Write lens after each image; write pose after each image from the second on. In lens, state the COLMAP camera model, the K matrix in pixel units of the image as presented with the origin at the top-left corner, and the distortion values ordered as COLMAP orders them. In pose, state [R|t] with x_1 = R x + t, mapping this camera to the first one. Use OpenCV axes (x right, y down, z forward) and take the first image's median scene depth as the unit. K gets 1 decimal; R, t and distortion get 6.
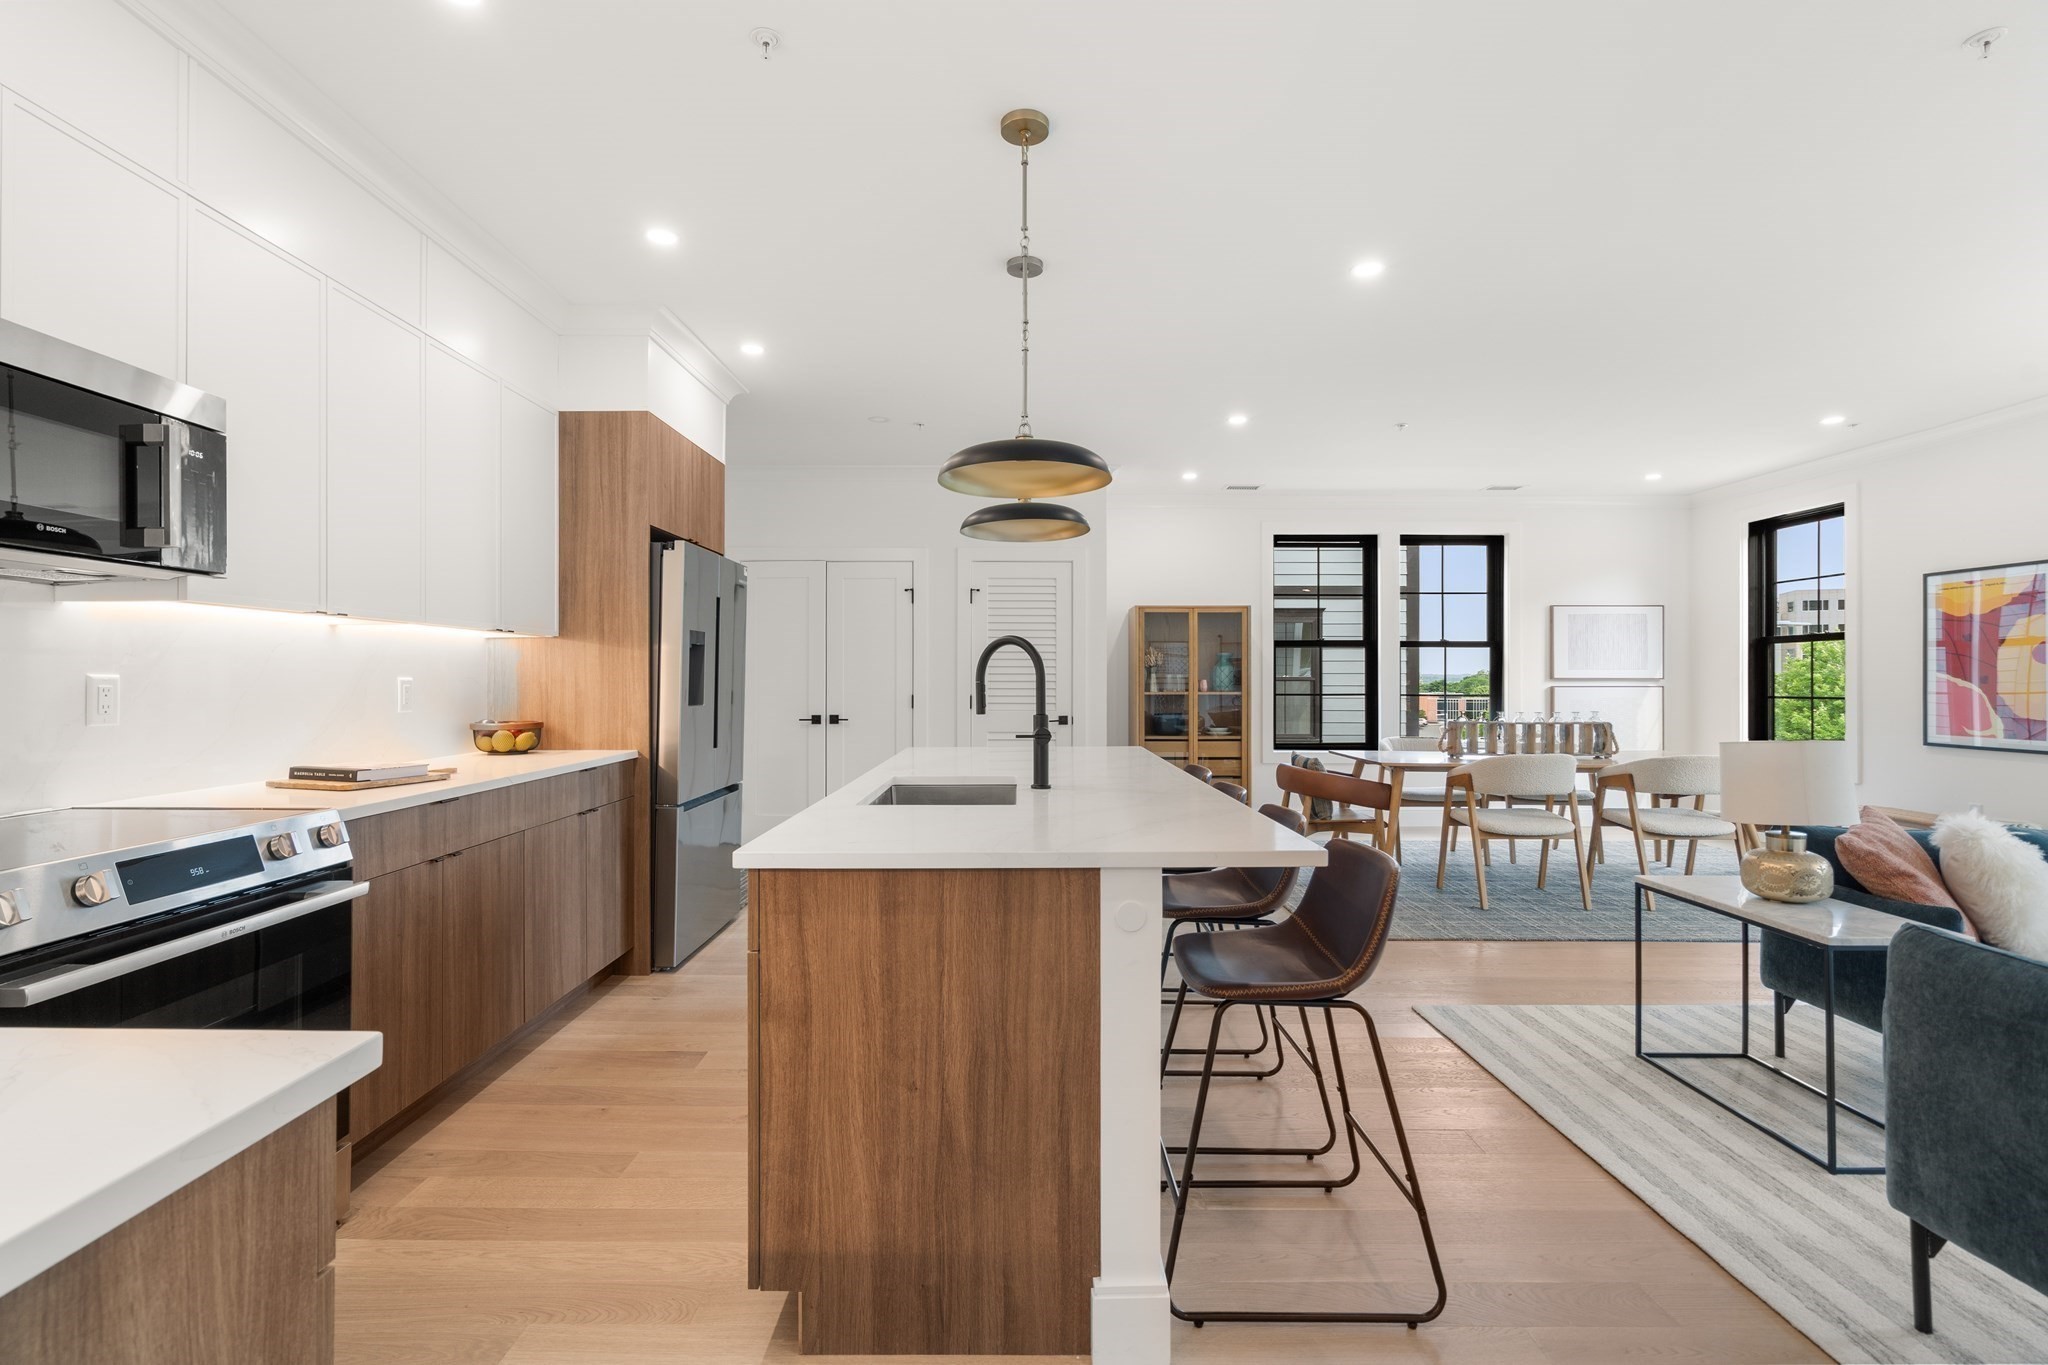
lens RADIAL K [[973.1, 0, 1024.0], [0, 973.1, 682.5], [0, 0, 1]] dist [-0.000289, -0.000138]
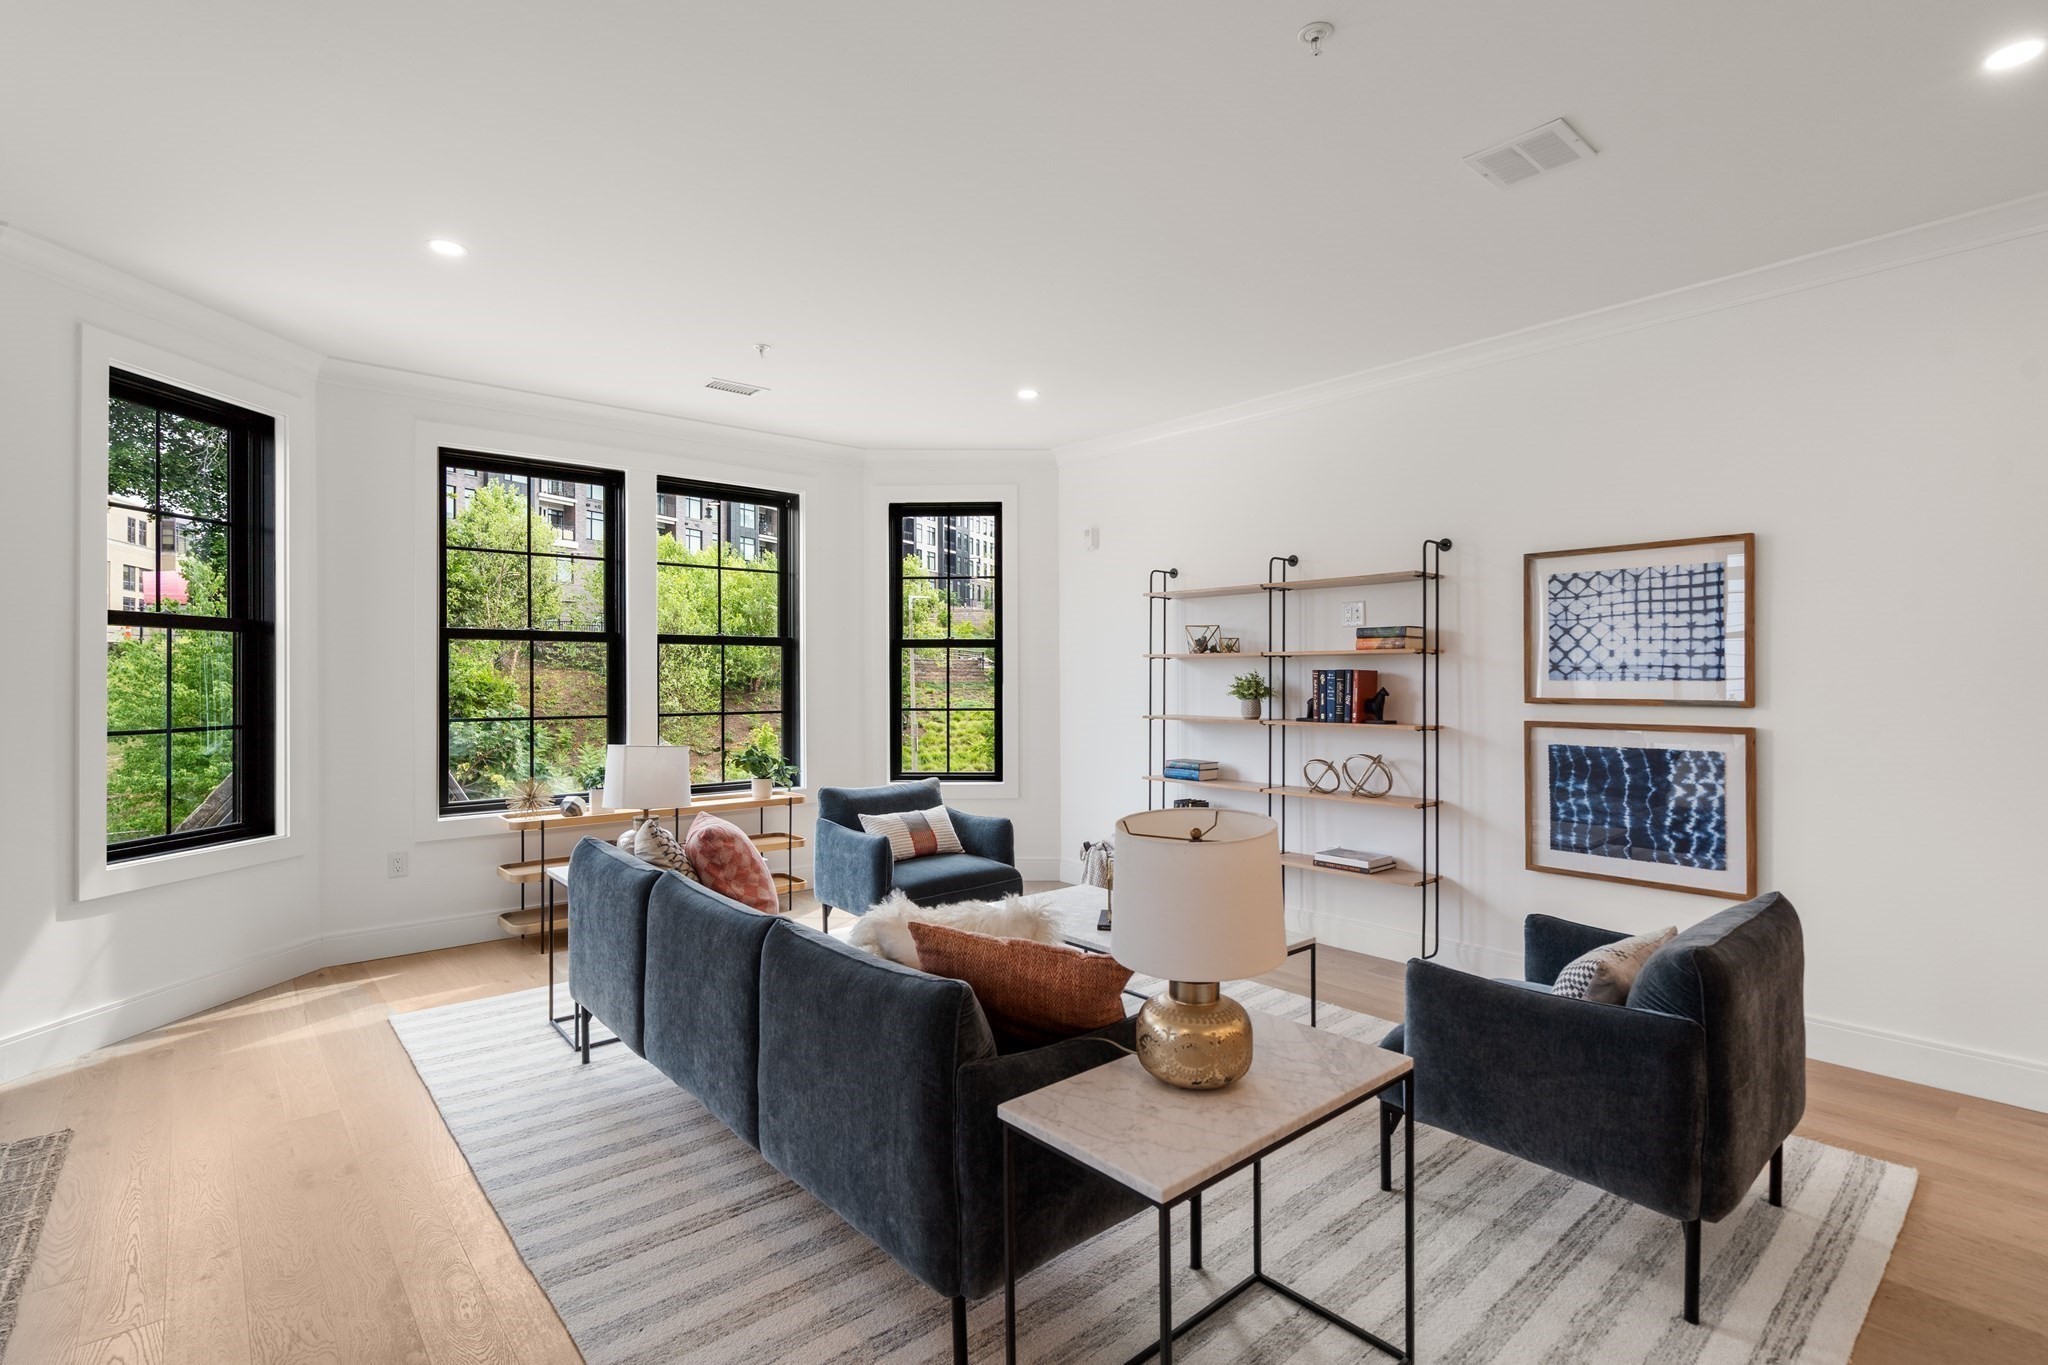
lens RADIAL K [[947.9, 0, 1027.1], [0, 947.9, 667.8], [0, 0, 1]] dist [0.000549, -0.000480]
pose [[-0.642707, 0.011809, 0.766021, 0.419040], [0.003362, 0.999915, -0.012594, -0.018700], [-0.766105, -0.005519, -0.642692, 1.889842]]
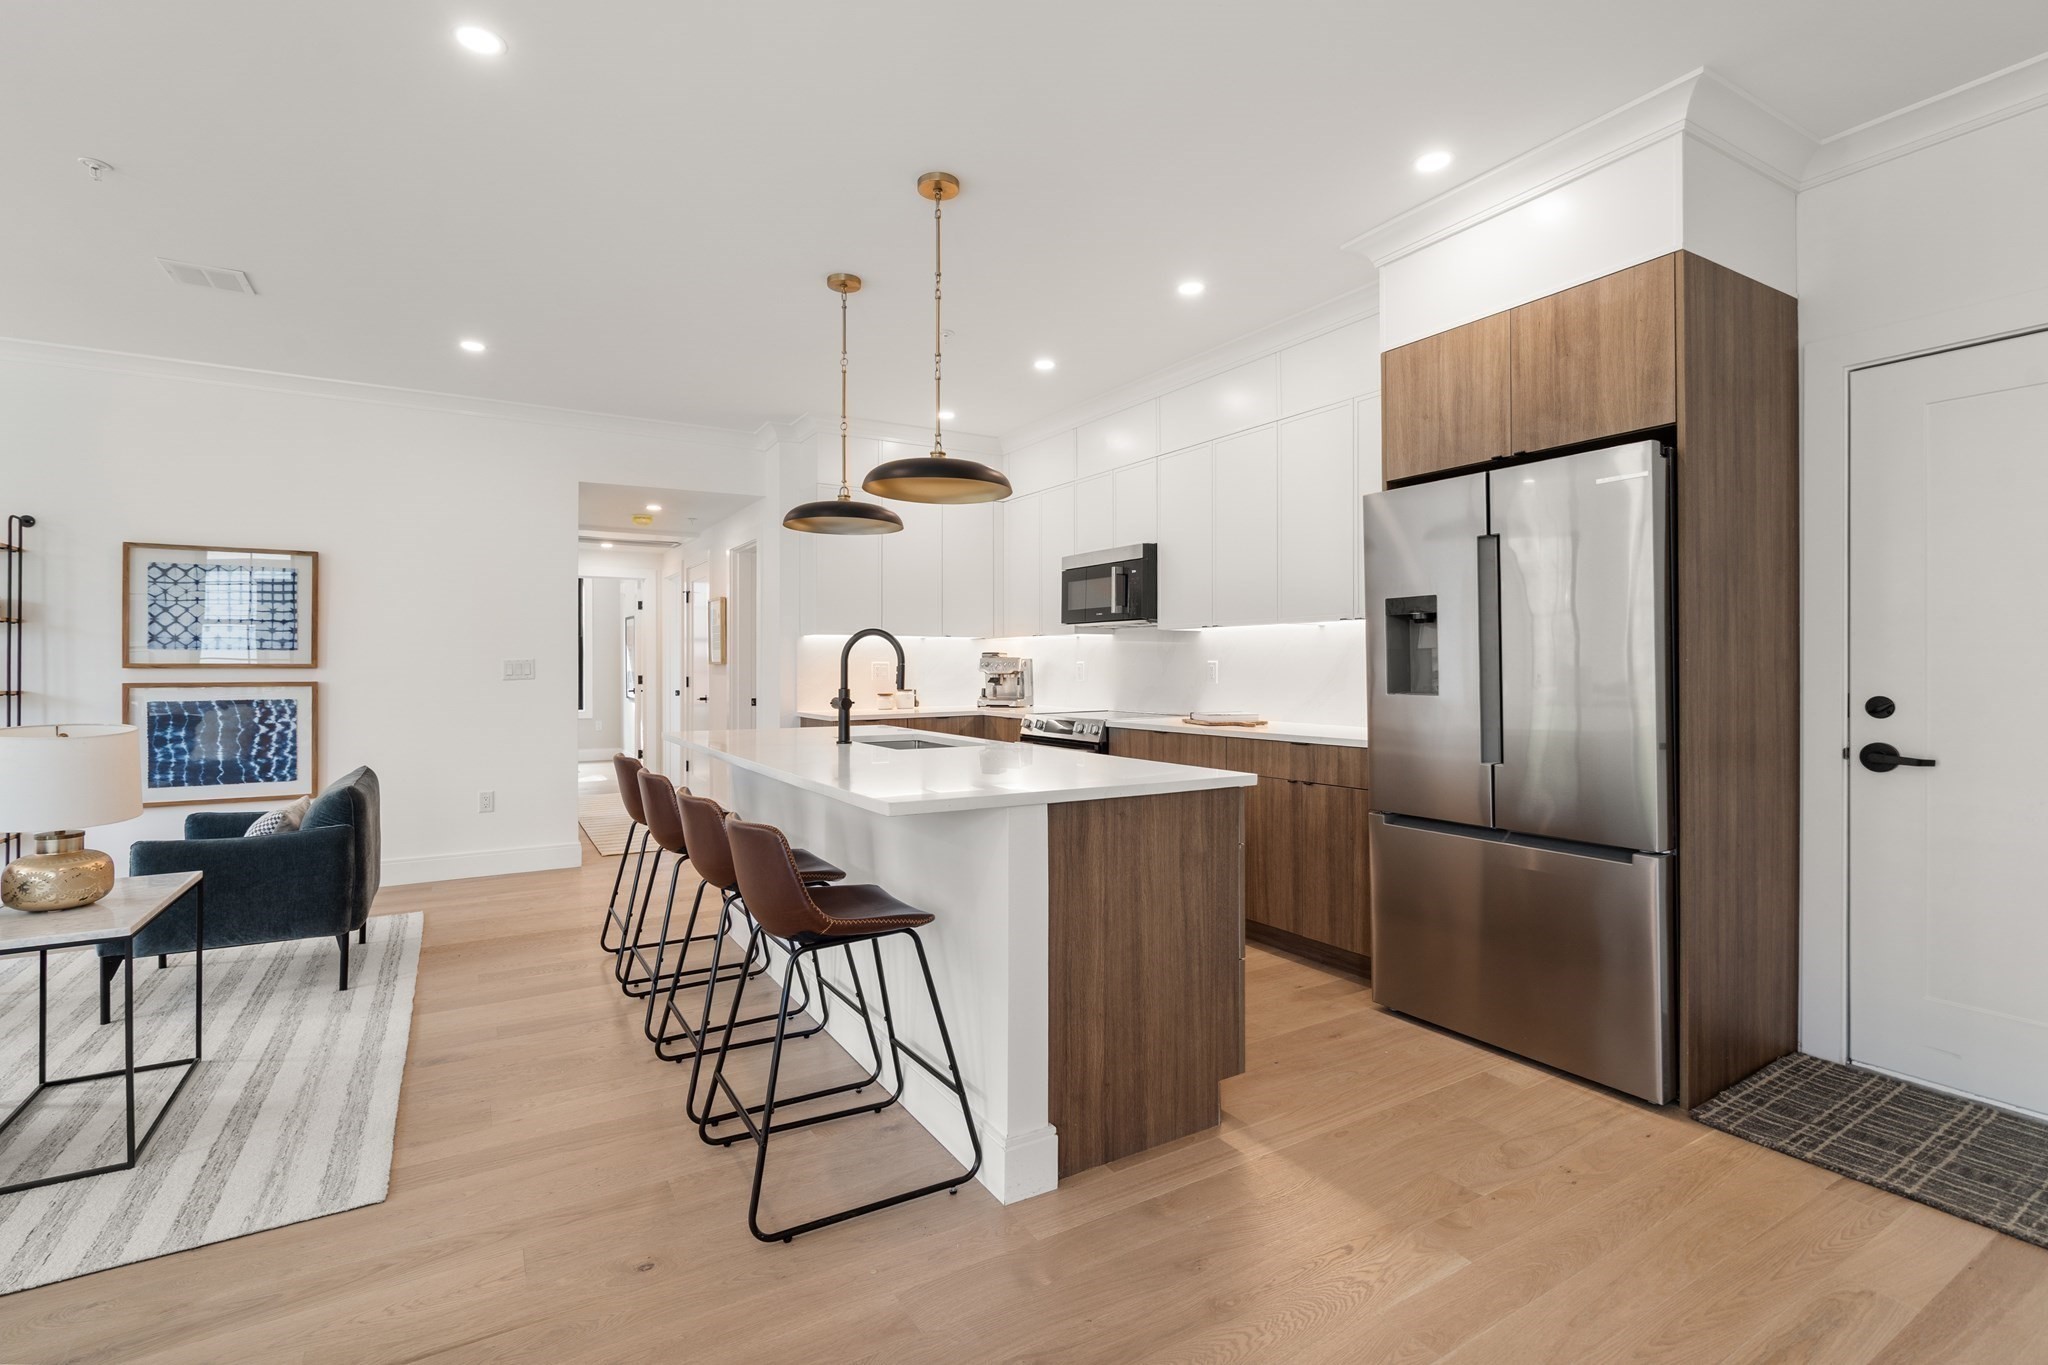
lens RADIAL K [[947.9, 0, 1027.1], [0, 947.9, 667.8], [0, 0, 1]] dist [0.000549, -0.000480]
pose [[-0.863362, 0.004487, -0.504565, 0.451428], [0.003346, 0.999989, 0.003168, -0.002587], [0.504573, 0.001046, -0.863368, 2.226711]]
